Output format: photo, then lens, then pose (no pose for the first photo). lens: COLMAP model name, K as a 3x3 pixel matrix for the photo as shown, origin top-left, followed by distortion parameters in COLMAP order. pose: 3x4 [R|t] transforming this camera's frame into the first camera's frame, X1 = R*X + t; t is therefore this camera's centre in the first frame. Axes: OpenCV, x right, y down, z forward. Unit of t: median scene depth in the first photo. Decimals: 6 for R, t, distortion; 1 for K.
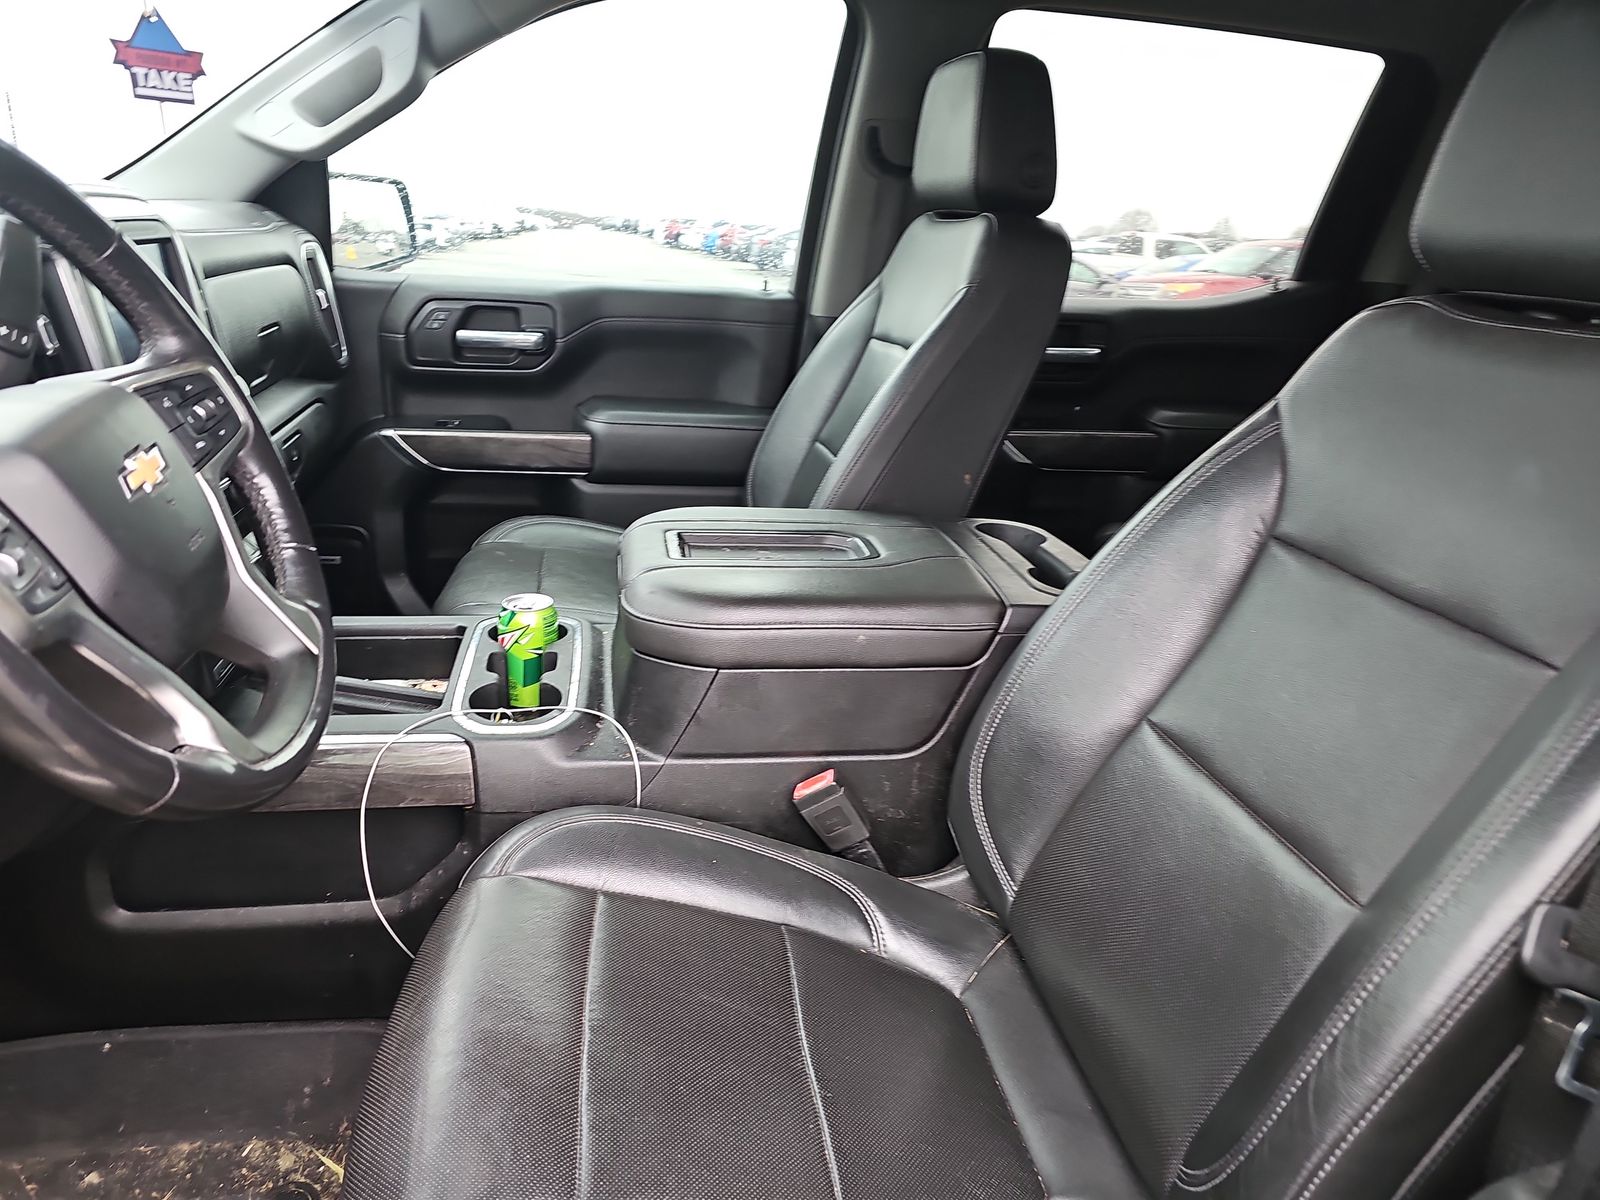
lens RADIAL K [[1057.8, 0, 763.0], [0, 1057.8, 617.8], [0, 0, 1]] dist [0.021561, -0.034224]
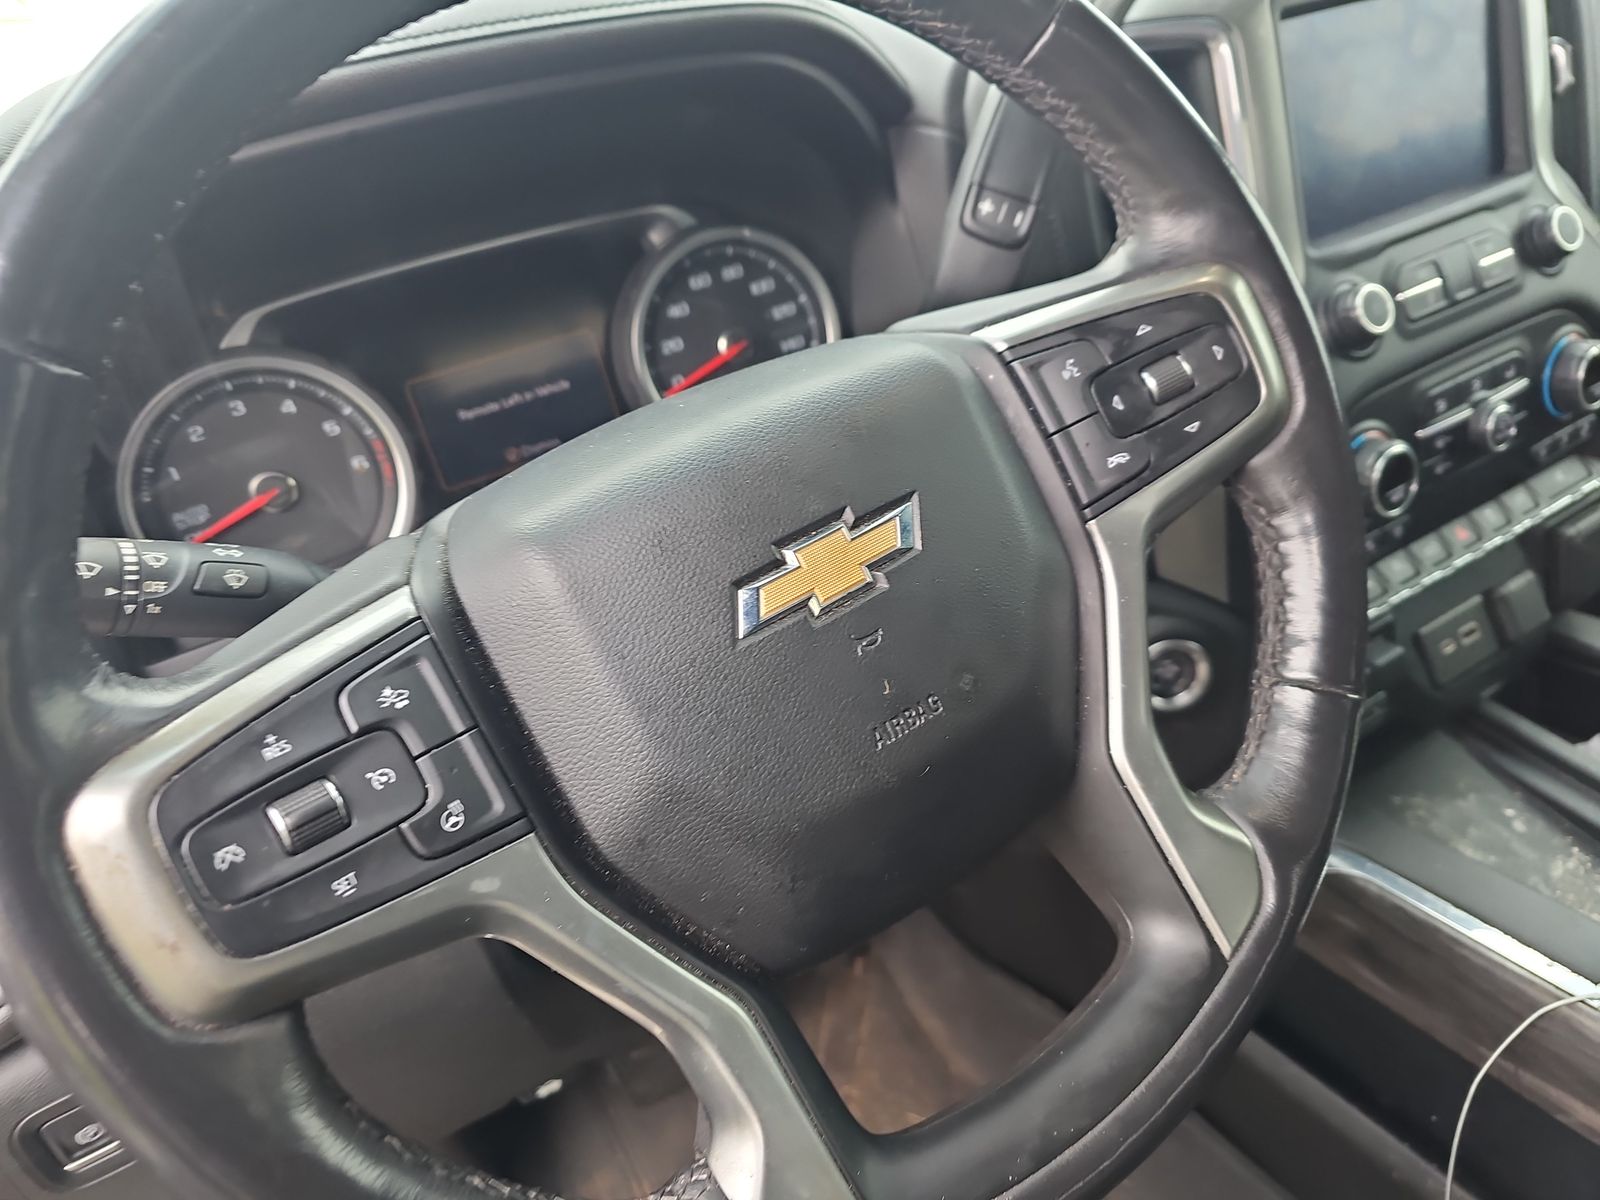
lens RADIAL K [[1057.8, 0, 763.0], [0, 1057.8, 617.8], [0, 0, 1]] dist [0.021561, -0.034224]
pose [[0.339881, 0.297403, -0.892206, -0.100663], [-0.120094, 0.954641, 0.272466, -0.152945], [0.932769, 0.014542, 0.360181, 0.503665]]
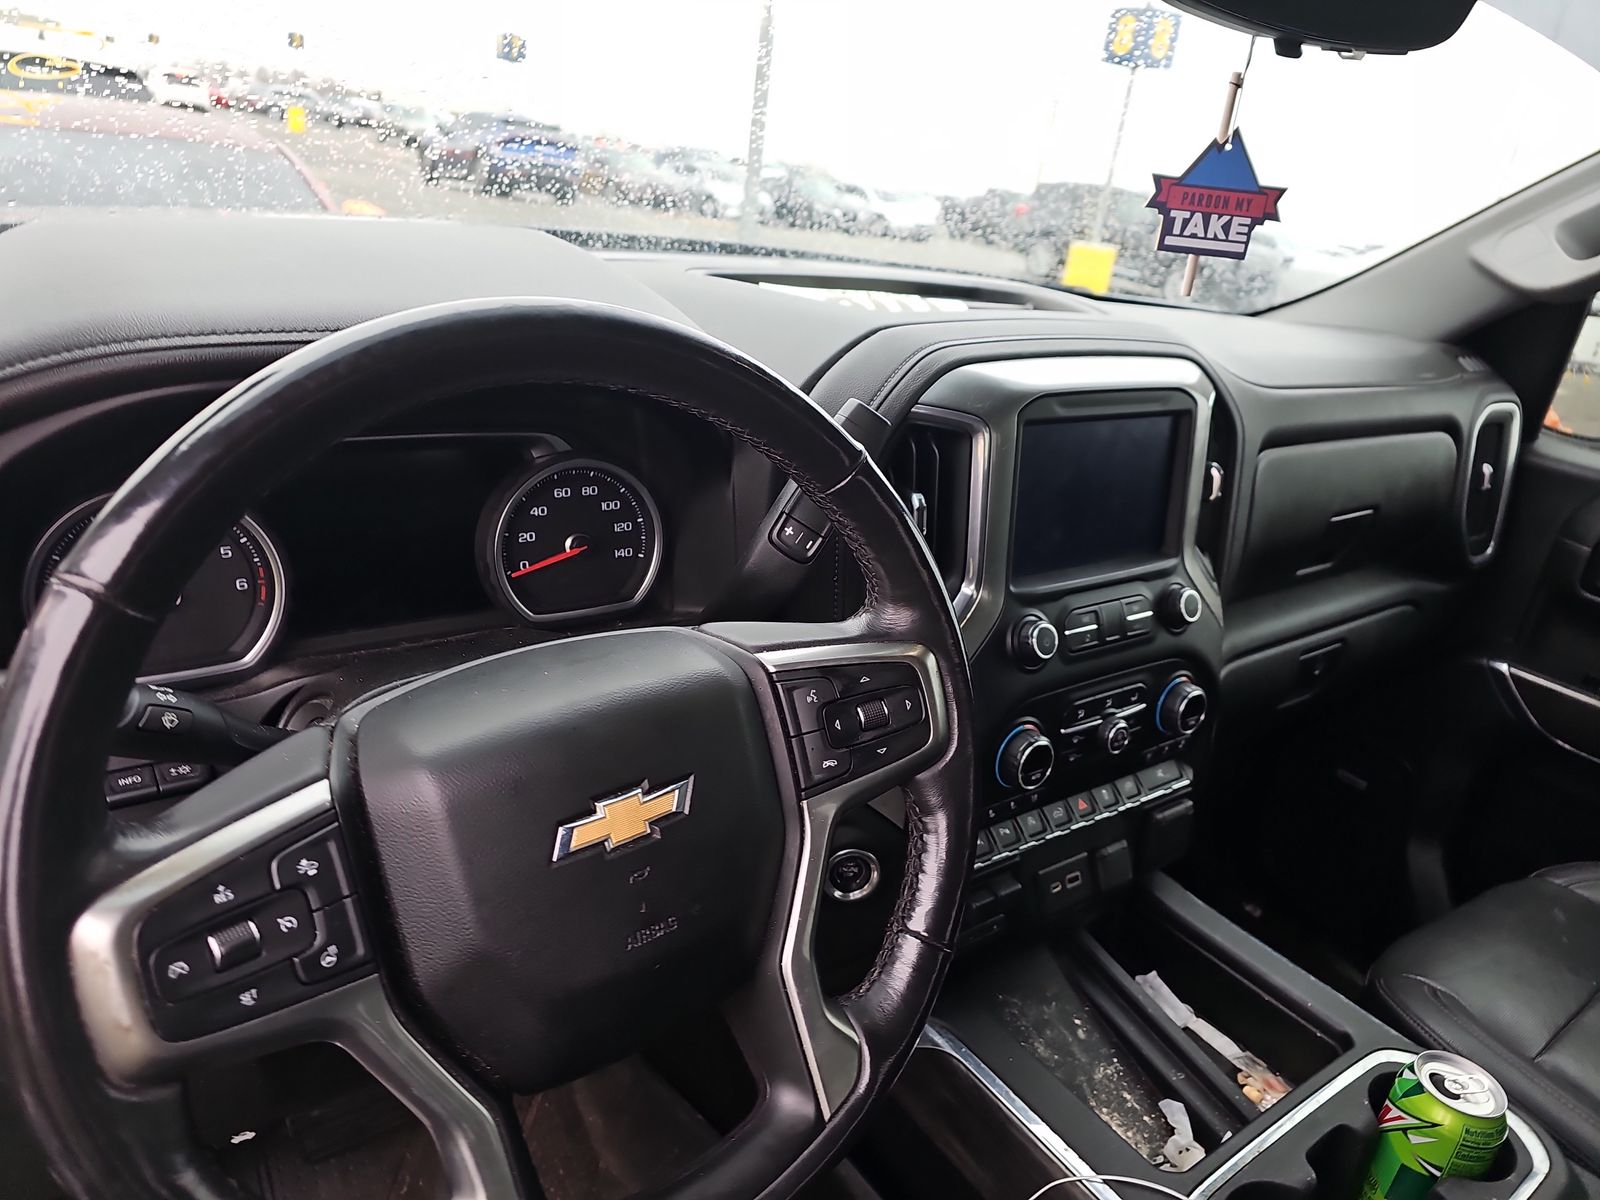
lens RADIAL K [[1057.8, 0, 763.0], [0, 1057.8, 617.8], [0, 0, 1]] dist [0.021561, -0.034224]
pose [[0.462235, 0.330390, -0.822910, -0.004904], [-0.385910, 0.910462, 0.148773, -0.250498], [0.798381, 0.248801, 0.548348, 0.413329]]
